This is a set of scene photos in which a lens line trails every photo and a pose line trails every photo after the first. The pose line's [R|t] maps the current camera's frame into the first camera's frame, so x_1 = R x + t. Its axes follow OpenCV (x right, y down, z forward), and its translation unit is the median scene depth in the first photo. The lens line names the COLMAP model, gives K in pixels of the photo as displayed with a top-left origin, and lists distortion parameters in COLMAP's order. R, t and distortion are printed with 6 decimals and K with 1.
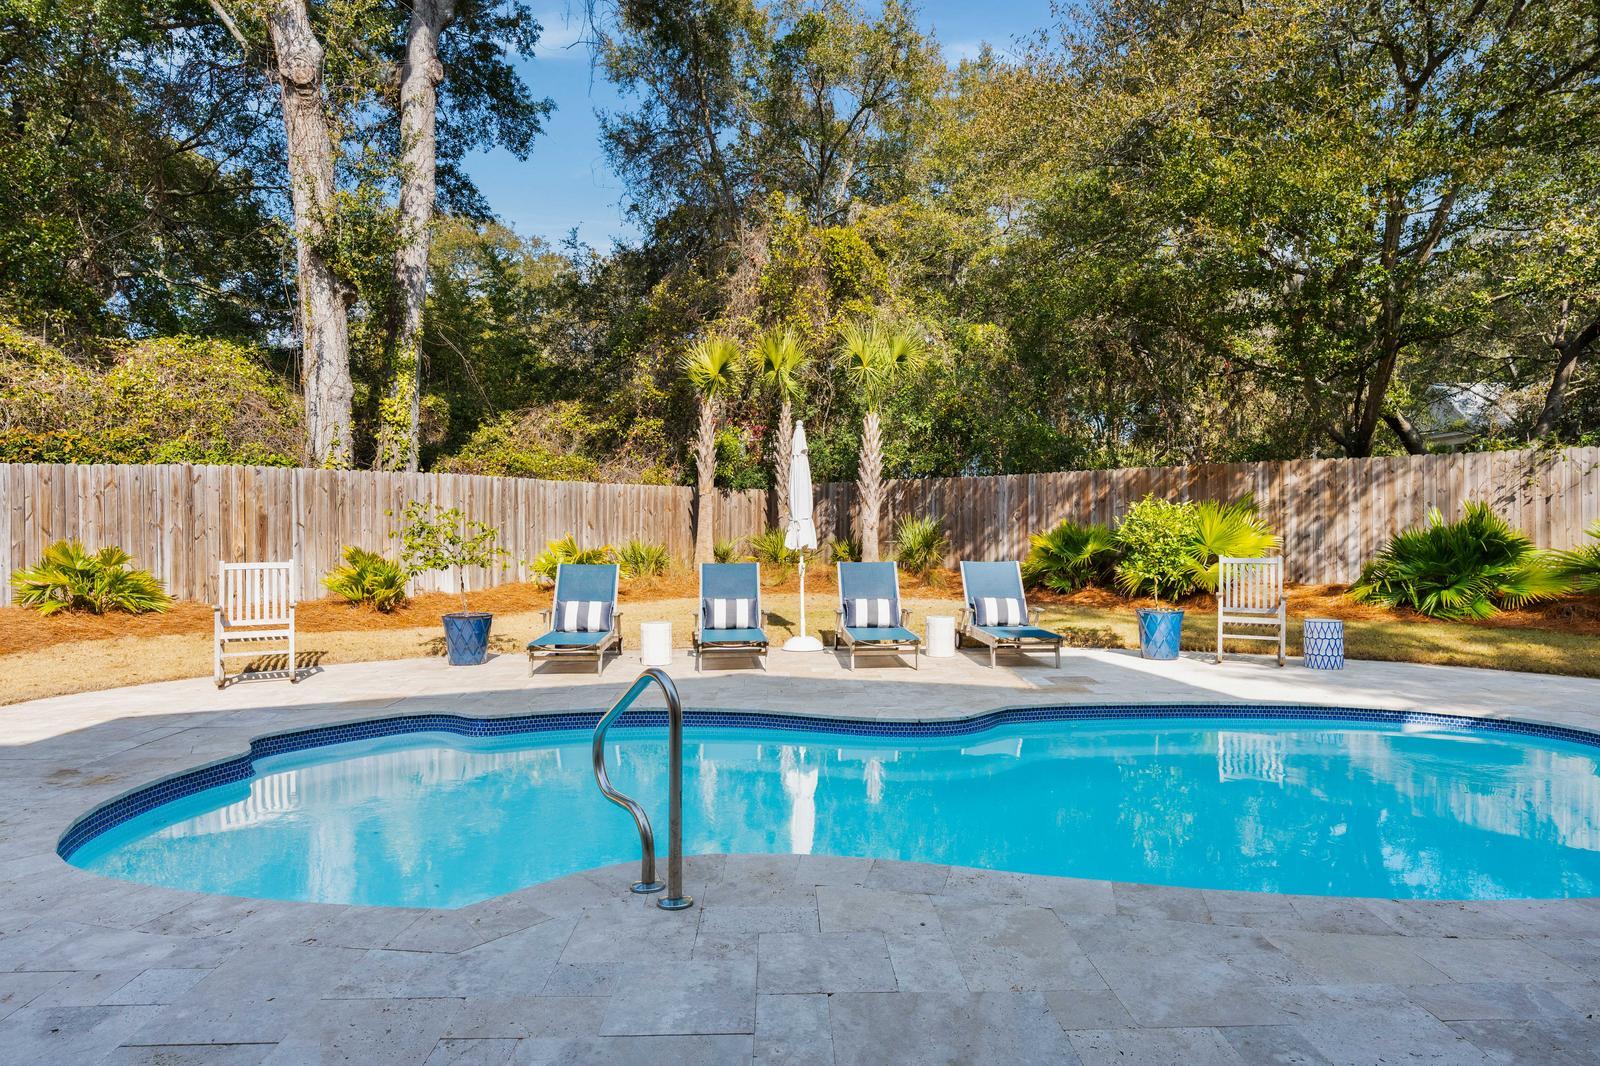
lens RADIAL K [[910.4, 0, 800.0], [0, 910.4, 533.0], [0, 0, 1]] dist [0.000402, 0.000130]
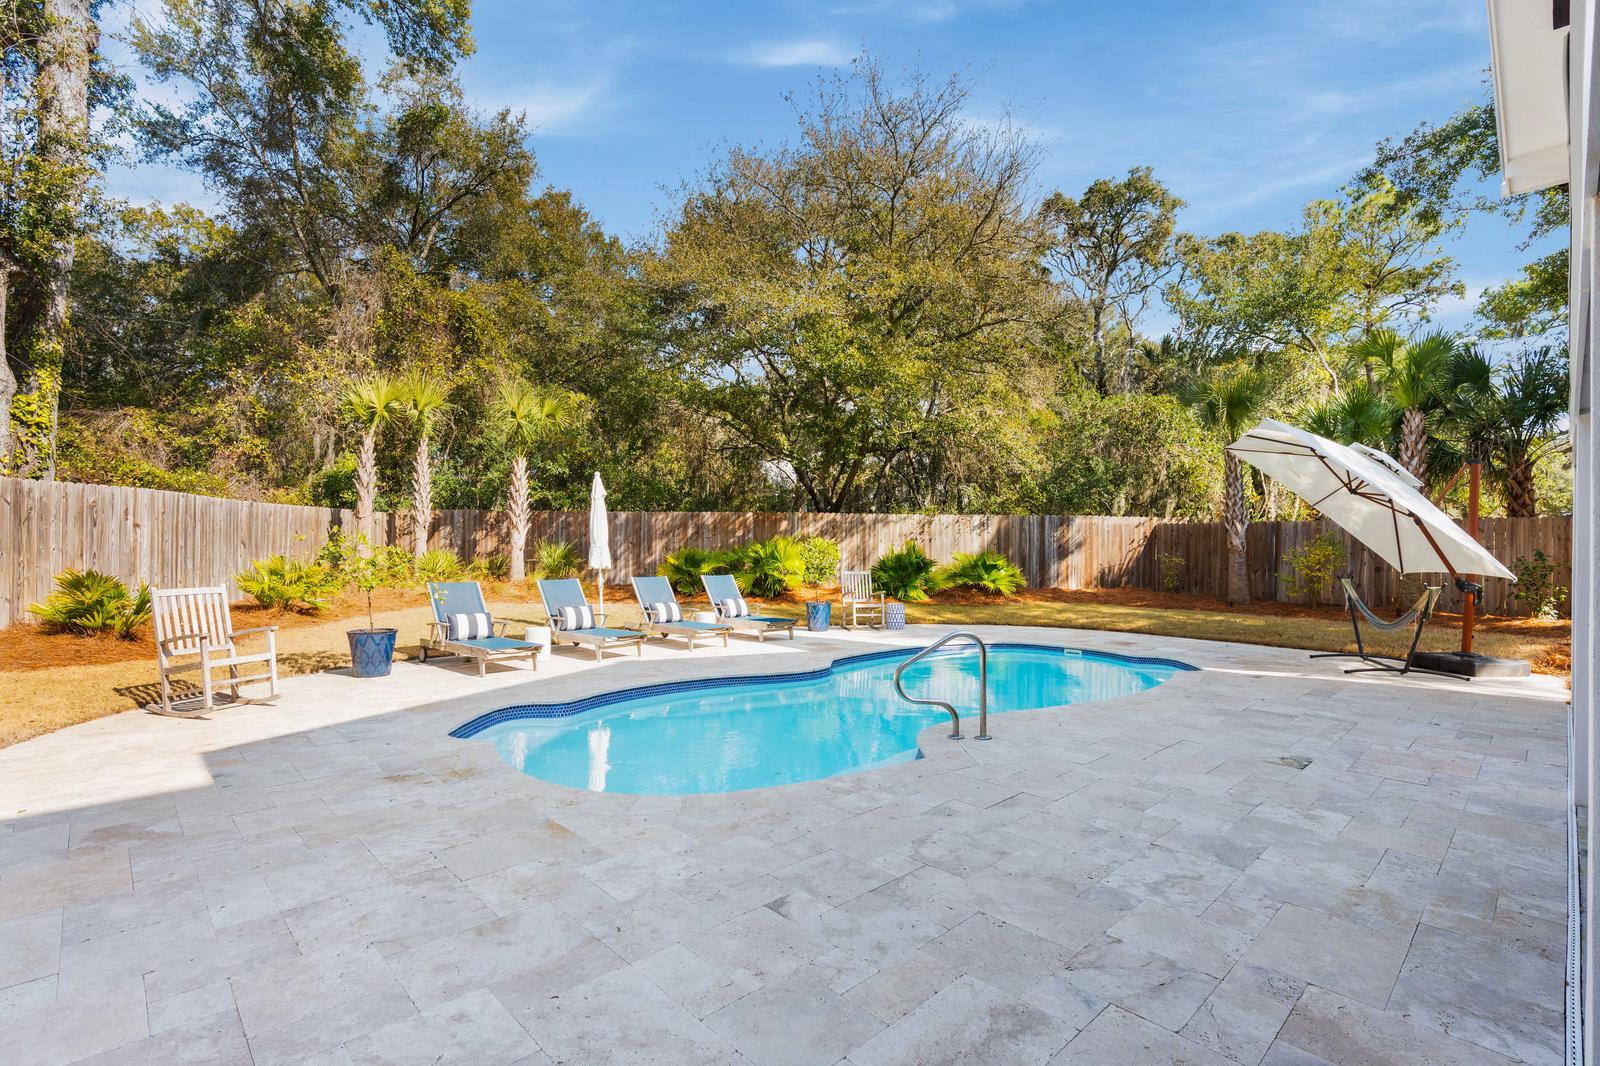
lens RADIAL K [[729.5, 0, 800.0], [0, 729.5, 533.0], [0, 0, 1]] dist [0.001692, -0.000376]
pose [[0.740950, 0.024081, 0.671129, -0.424260], [-0.009005, 0.999623, -0.025926, -0.007218], [-0.671500, 0.013166, 0.740888, 0.002258]]
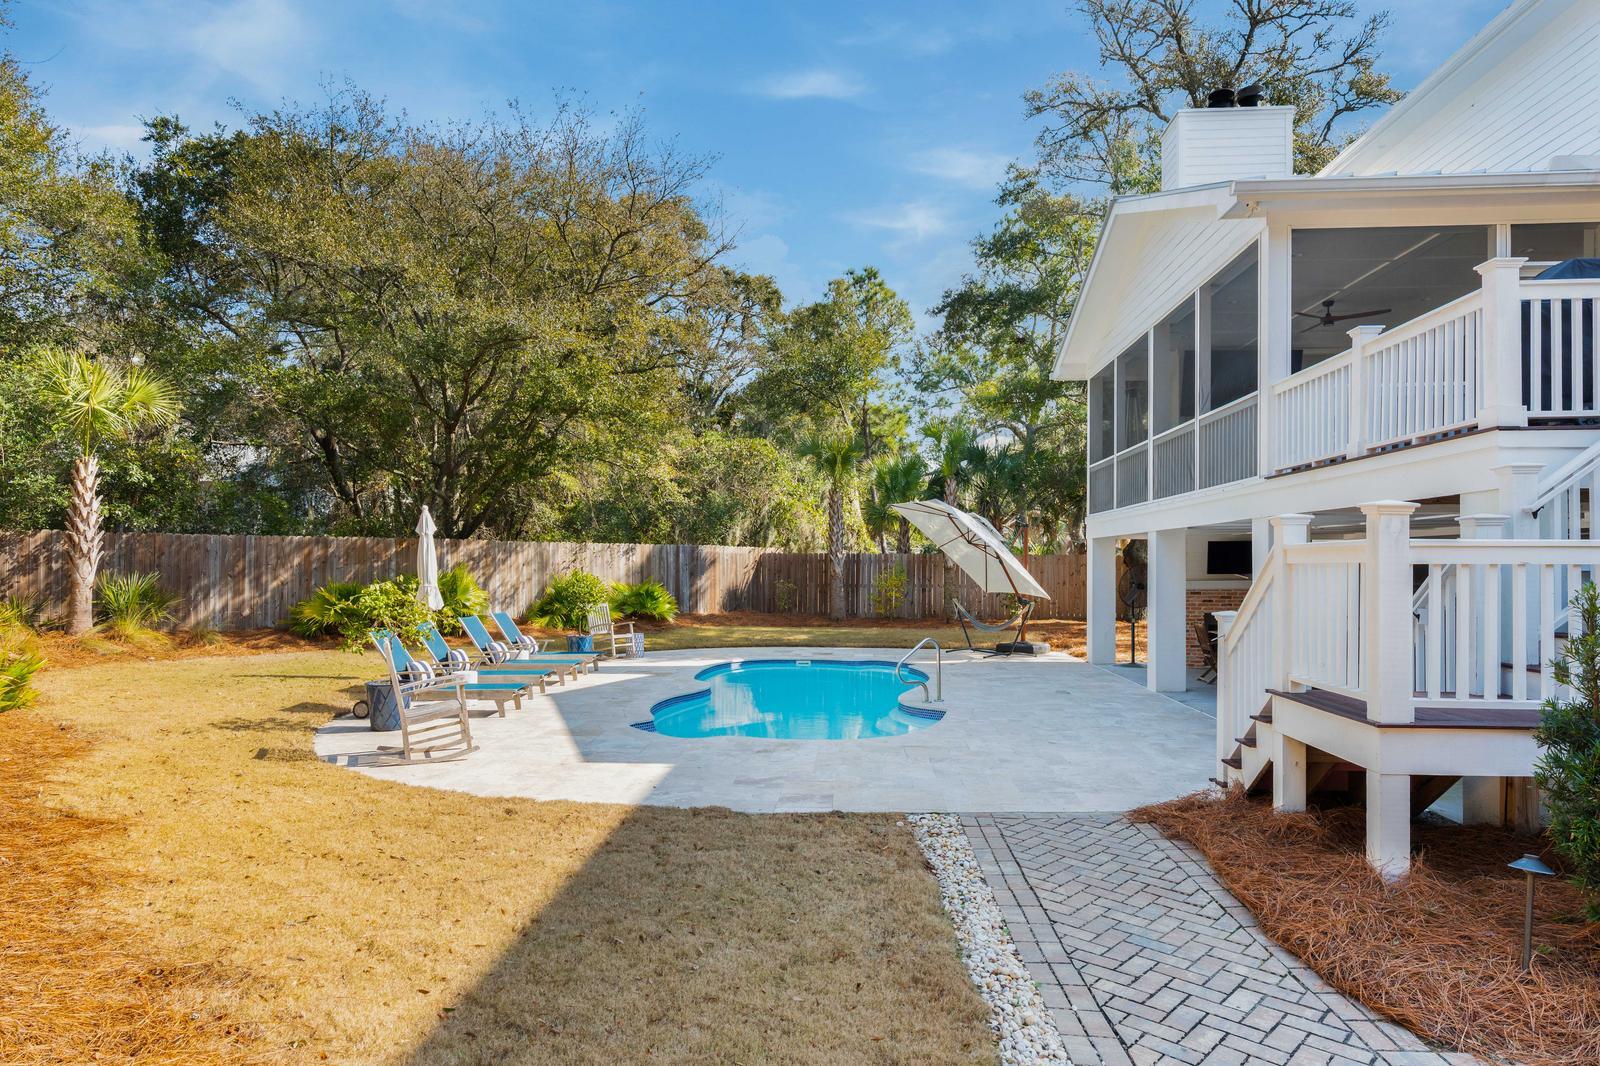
lens RADIAL K [[970.1, 0, 800.0], [0, 970.1, 533.0], [0, 0, 1]] dist [0.002522, 0.000527]
pose [[0.099589, 0.037827, 0.994309, -1.099320], [-0.001227, 0.999281, -0.037894, -0.031908], [-0.995028, 0.002554, 0.099563, 0.308995]]
